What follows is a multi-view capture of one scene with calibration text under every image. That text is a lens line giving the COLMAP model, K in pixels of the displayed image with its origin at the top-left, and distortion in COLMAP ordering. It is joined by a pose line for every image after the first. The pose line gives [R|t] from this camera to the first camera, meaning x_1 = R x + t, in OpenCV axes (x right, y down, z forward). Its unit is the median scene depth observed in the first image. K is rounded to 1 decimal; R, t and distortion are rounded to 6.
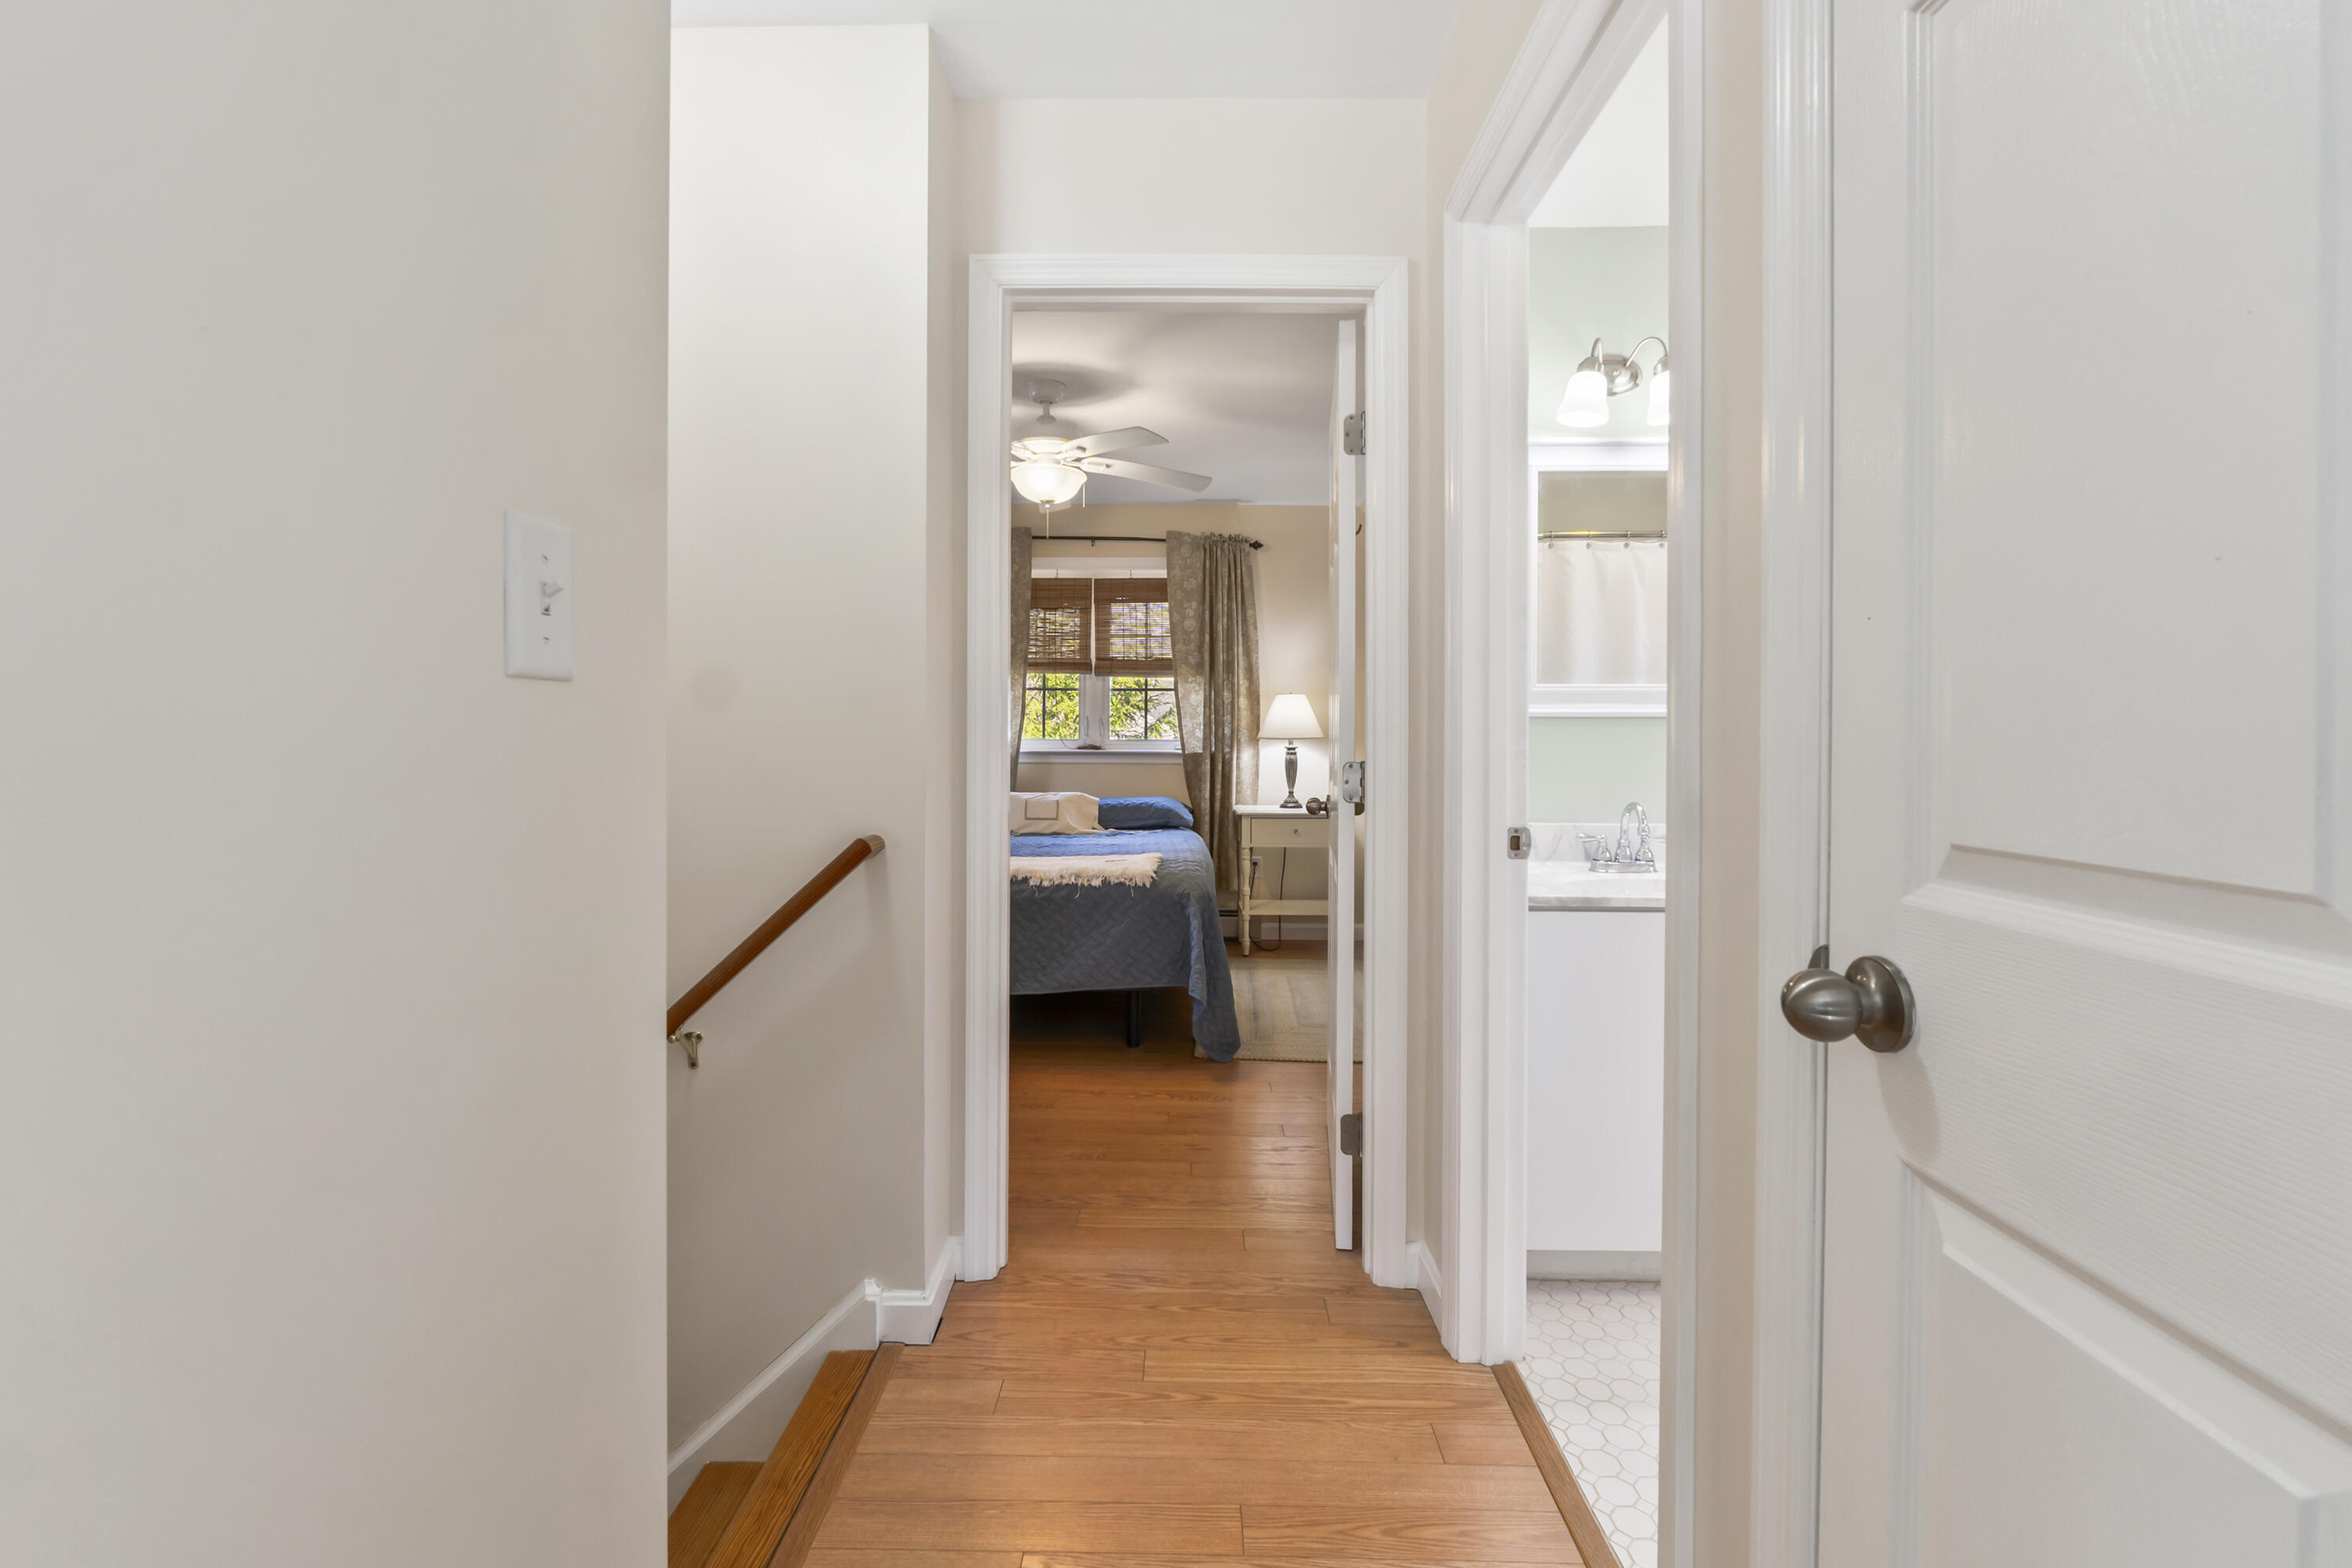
lens RADIAL K [[1024.7, 0, 1175.6], [0, 1024.7, 737.6], [0, 0, 1]] dist [0.000104, -0.000002]
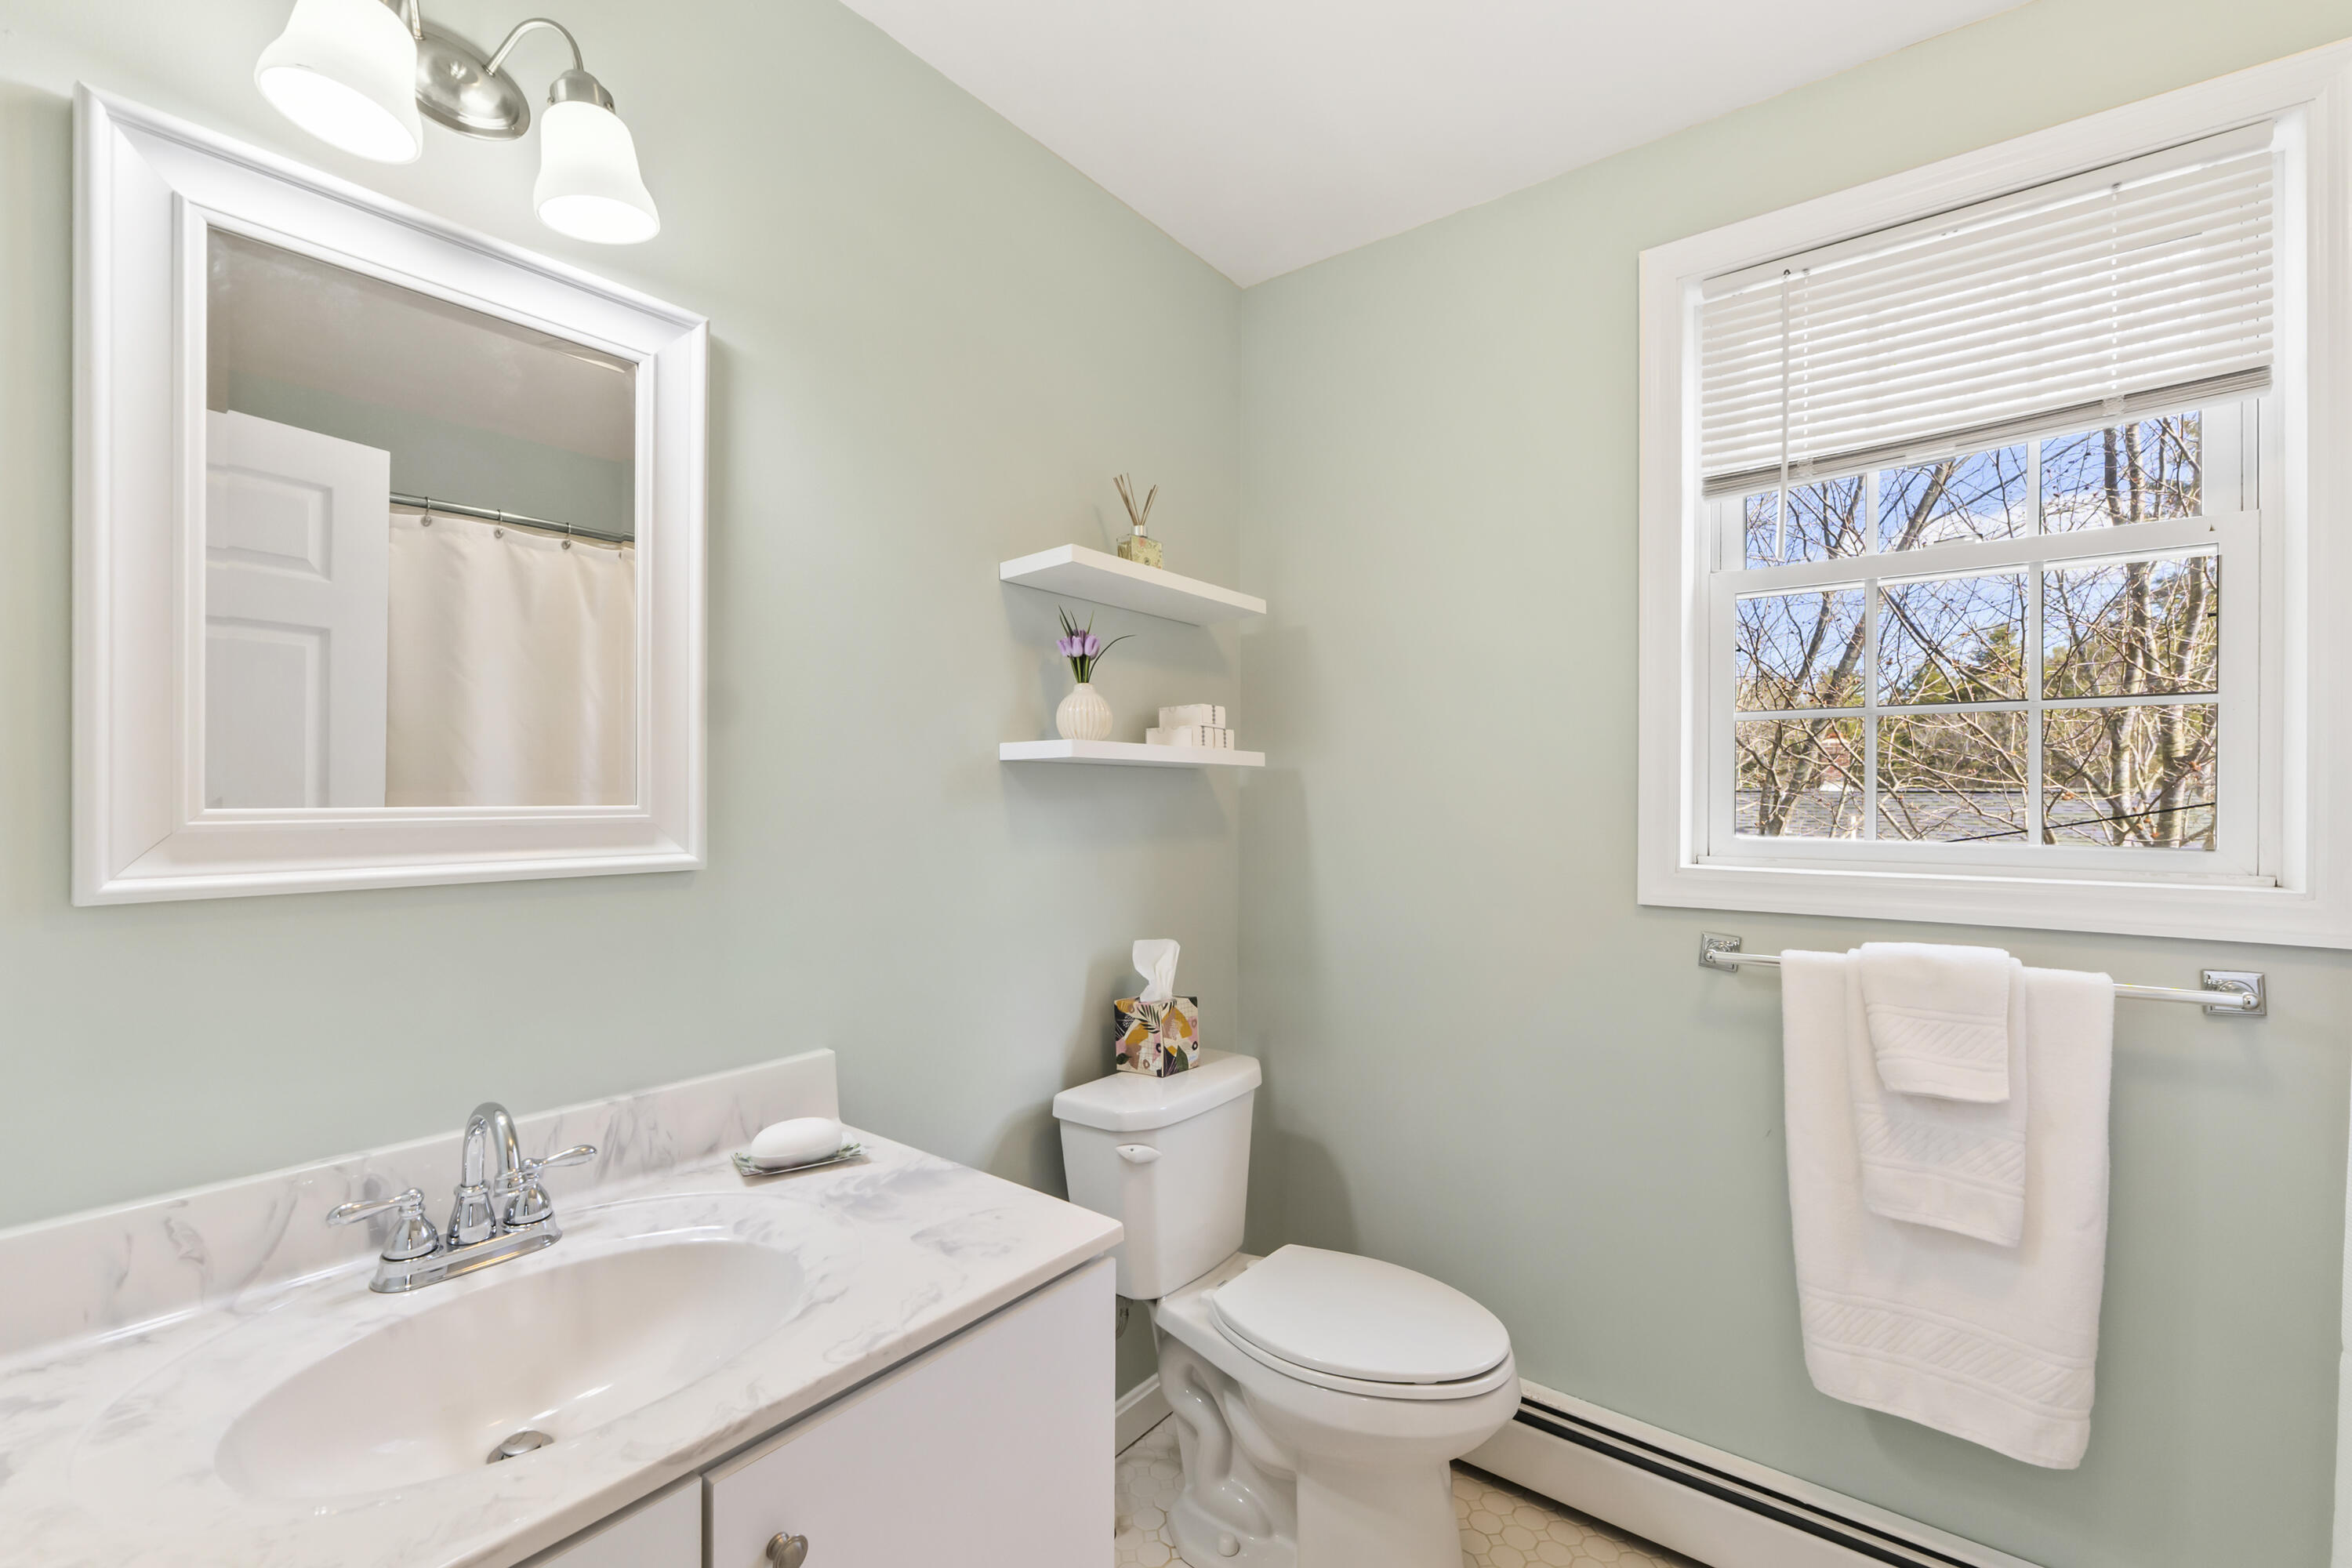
lens RADIAL K [[1004.6, 0, 1176.0], [0, 1004.6, 784.0], [0, 0, 1]] dist [0.000045, 0.000006]
pose [[0.606852, -0.002246, 0.794811, 0.172053], [0.004295, 0.999991, -0.000454, -0.036105], [-0.794803, 0.003689, 0.606856, 0.316035]]
